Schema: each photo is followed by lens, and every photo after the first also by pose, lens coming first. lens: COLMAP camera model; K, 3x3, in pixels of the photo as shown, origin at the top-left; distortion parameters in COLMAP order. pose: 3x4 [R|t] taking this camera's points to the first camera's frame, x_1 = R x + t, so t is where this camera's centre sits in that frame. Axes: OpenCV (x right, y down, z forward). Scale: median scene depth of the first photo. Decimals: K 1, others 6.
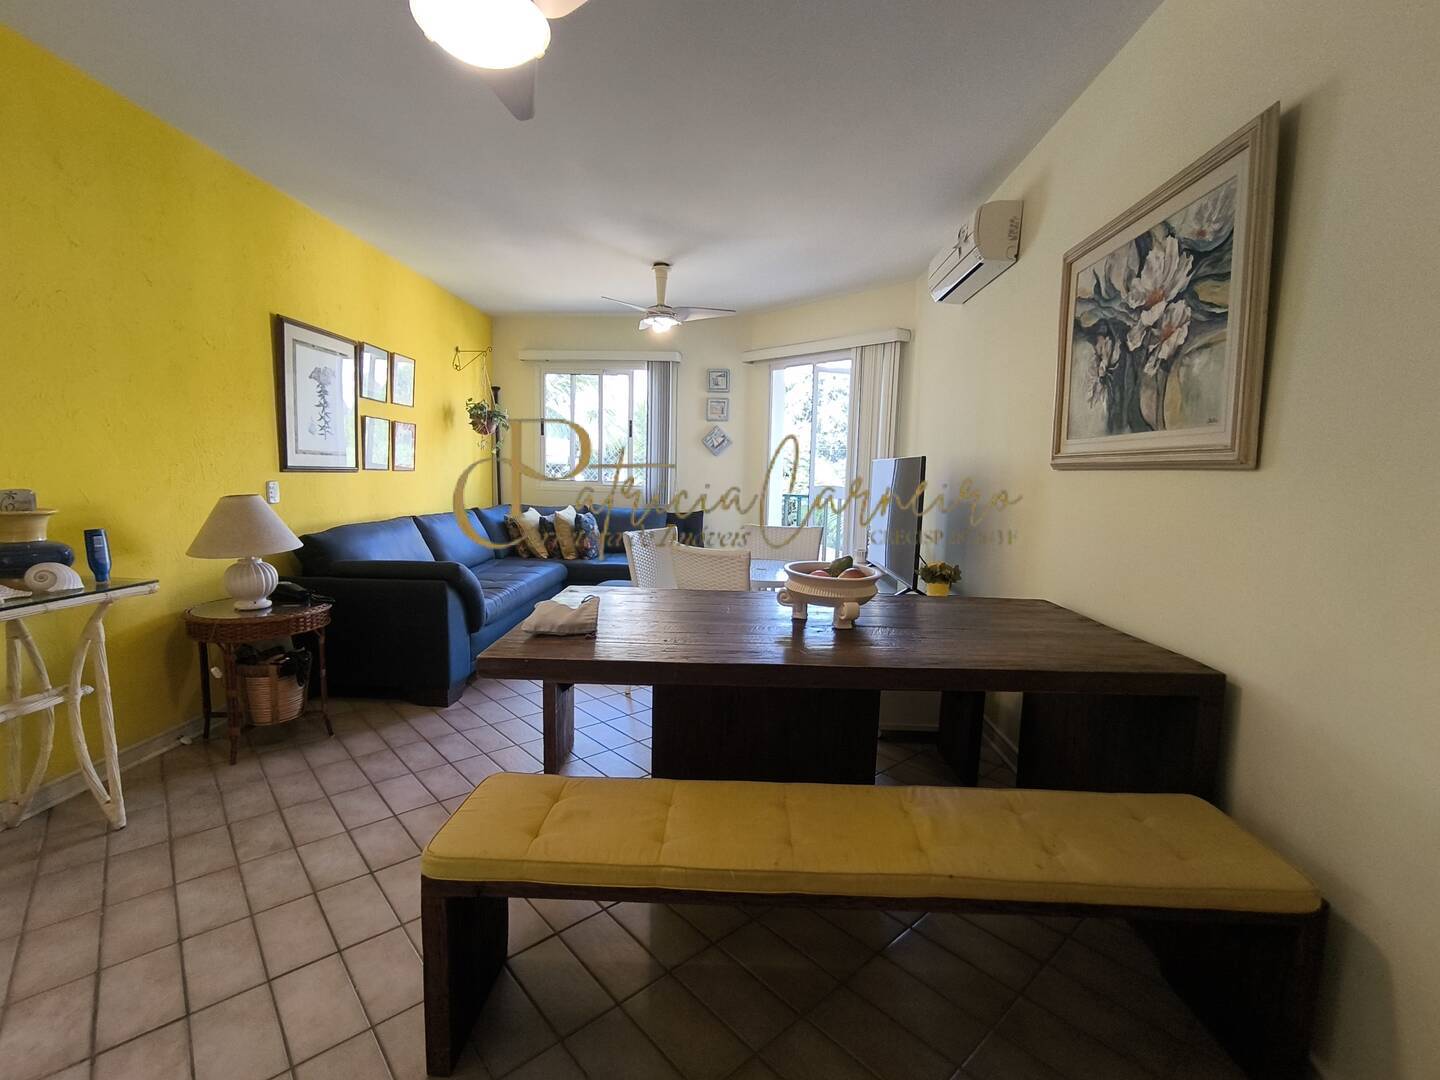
lens RADIAL K [[663.6, 0, 714.8], [0, 663.6, 549.7], [0, 0, 1]] dist [-0.032563, 0.022808]
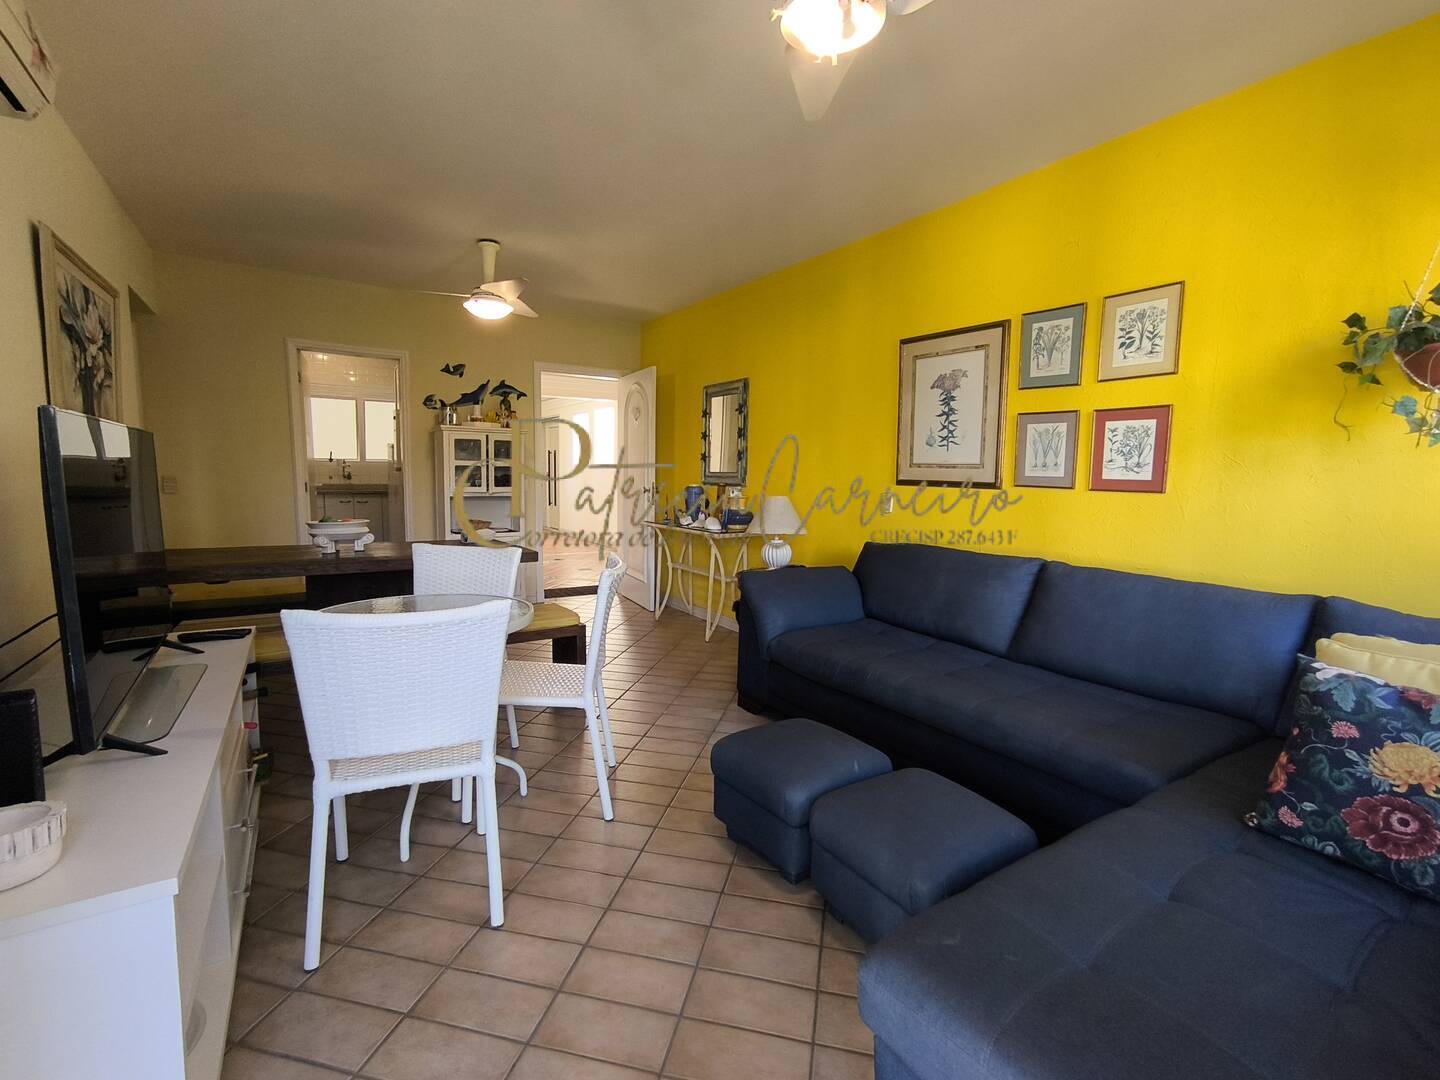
lens RADIAL K [[663.6, 0, 714.8], [0, 663.6, 549.7], [0, 0, 1]] dist [-0.032563, 0.022808]
pose [[-0.813217, 0.027370, -0.581316, 0.166764], [-0.107960, 0.974460, 0.196909, -0.150310], [0.571859, 0.222889, -0.789492, 1.309041]]
